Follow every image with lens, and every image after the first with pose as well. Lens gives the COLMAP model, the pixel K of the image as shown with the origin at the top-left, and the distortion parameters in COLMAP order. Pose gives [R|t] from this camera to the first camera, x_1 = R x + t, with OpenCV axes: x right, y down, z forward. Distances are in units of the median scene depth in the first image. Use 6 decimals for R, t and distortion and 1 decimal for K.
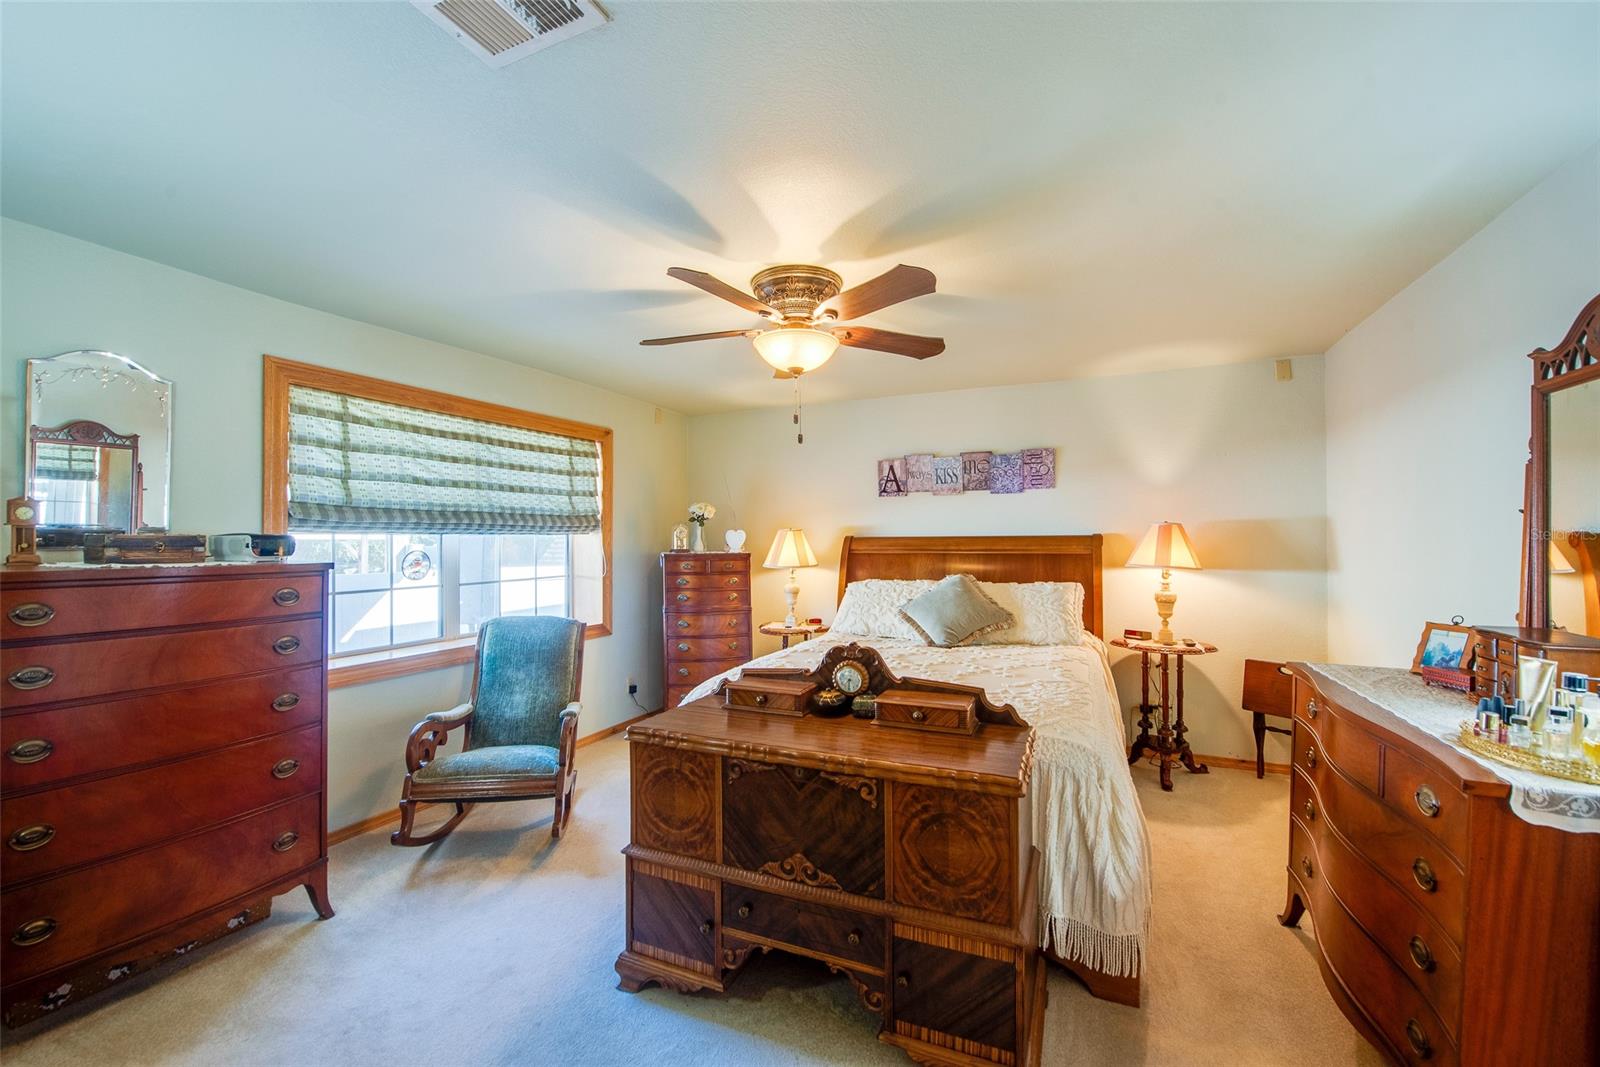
lens RADIAL K [[671.8, 0, 794.6], [0, 671.8, 537.2], [0, 0, 1]] dist [-0.003852, -0.005184]
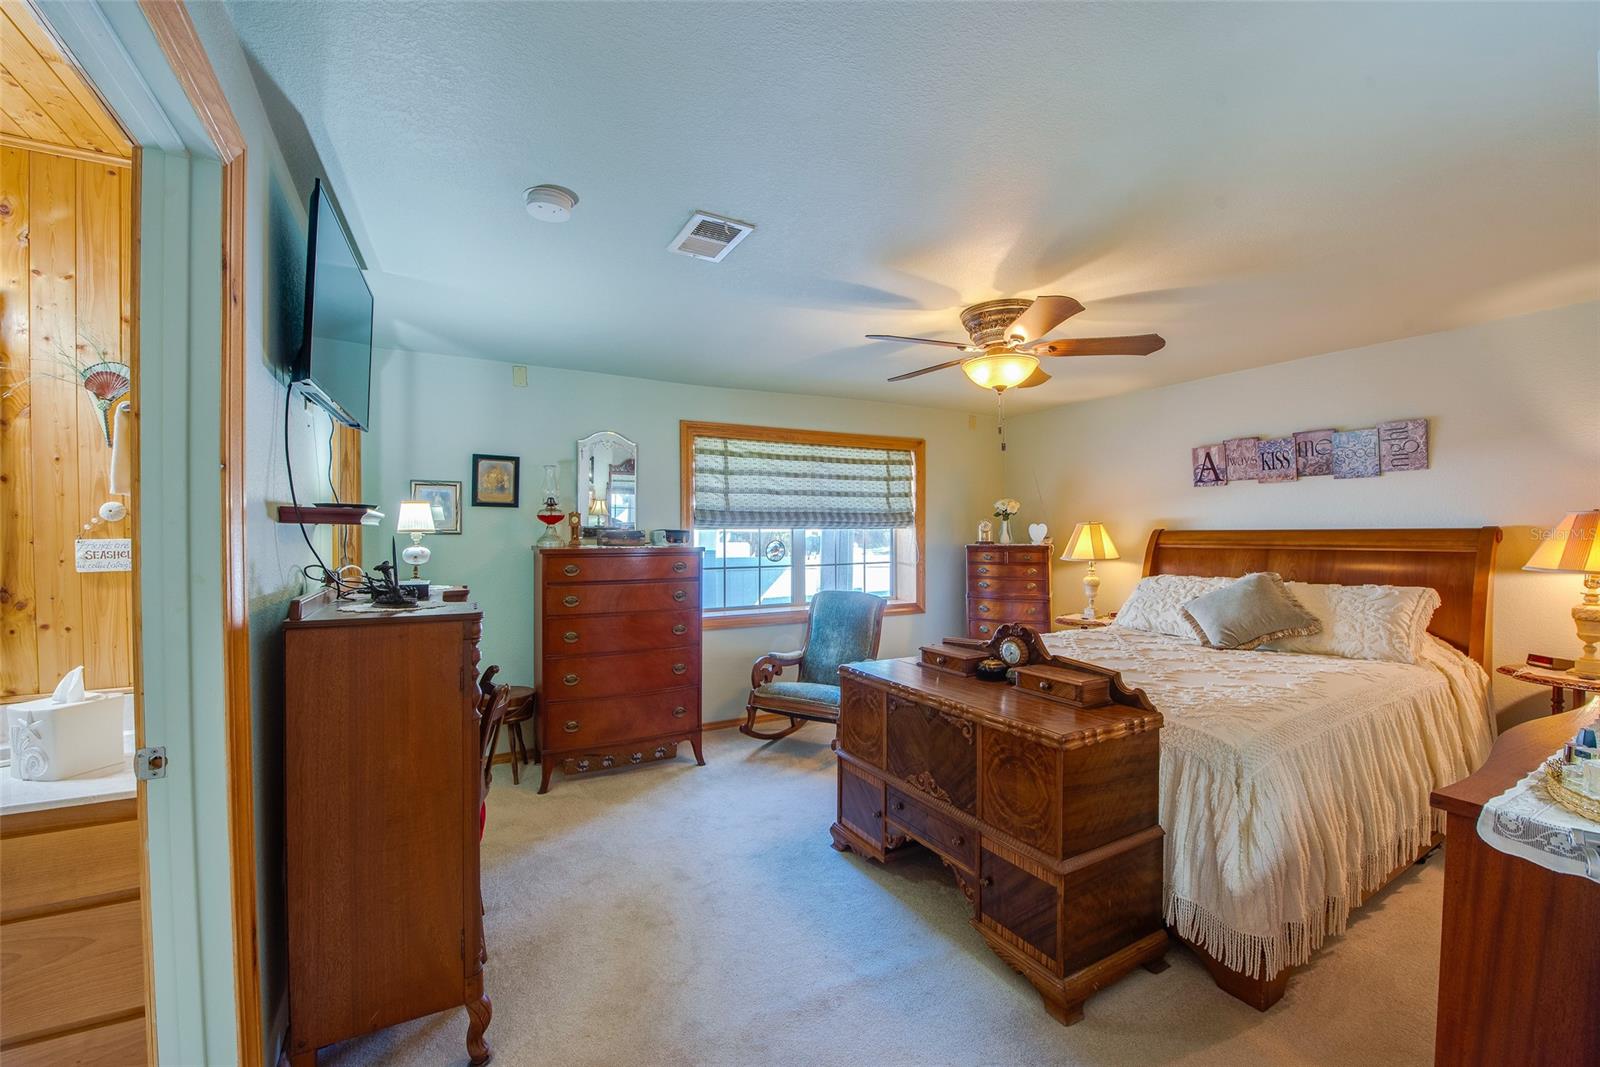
lens RADIAL K [[667.0, 0, 768.3], [0, 667.0, 538.2], [0, 0, 1]] dist [-0.000160, -0.000409]
pose [[0.782748, 0.006533, -0.622305, 0.370547], [0.002263, 0.999908, 0.013345, -0.004787], [0.622335, -0.011854, 0.782661, -0.141382]]
